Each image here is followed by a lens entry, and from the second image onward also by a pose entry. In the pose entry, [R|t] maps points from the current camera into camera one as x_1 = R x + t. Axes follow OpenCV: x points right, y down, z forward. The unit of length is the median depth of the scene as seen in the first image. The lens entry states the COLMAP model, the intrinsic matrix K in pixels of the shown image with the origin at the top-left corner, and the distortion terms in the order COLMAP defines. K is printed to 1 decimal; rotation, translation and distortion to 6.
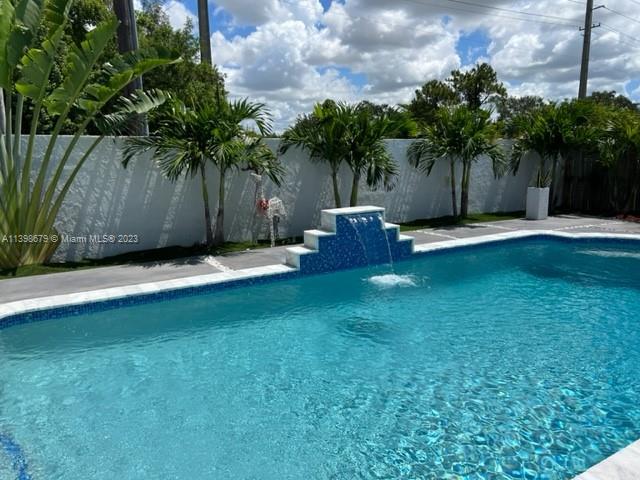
lens RADIAL K [[487.1, 0, 320.1], [0, 487.1, 218.9], [0, 0, 1]] dist [0.010273, 0.001904]
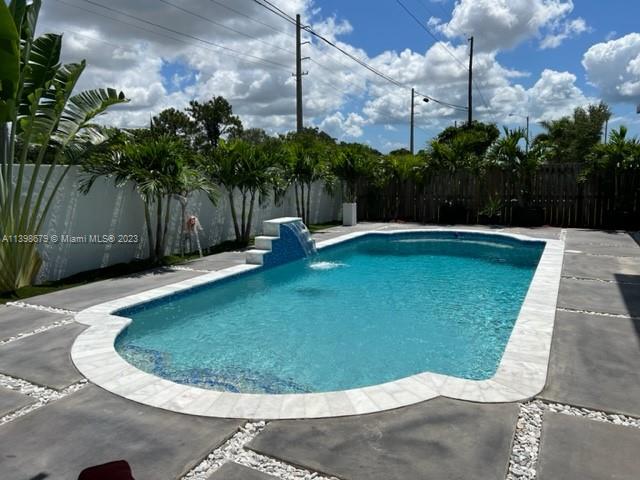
lens RADIAL K [[482.5, 0, 320.0], [0, 482.5, 240.0], [0, 0, 1]] dist [-0.002701, -0.002074]
pose [[0.848414, -0.071924, 0.524424, -0.349405], [0.076370, 0.996992, 0.013185, 0.016565], [-0.523795, 0.028864, 0.851355, -0.131809]]
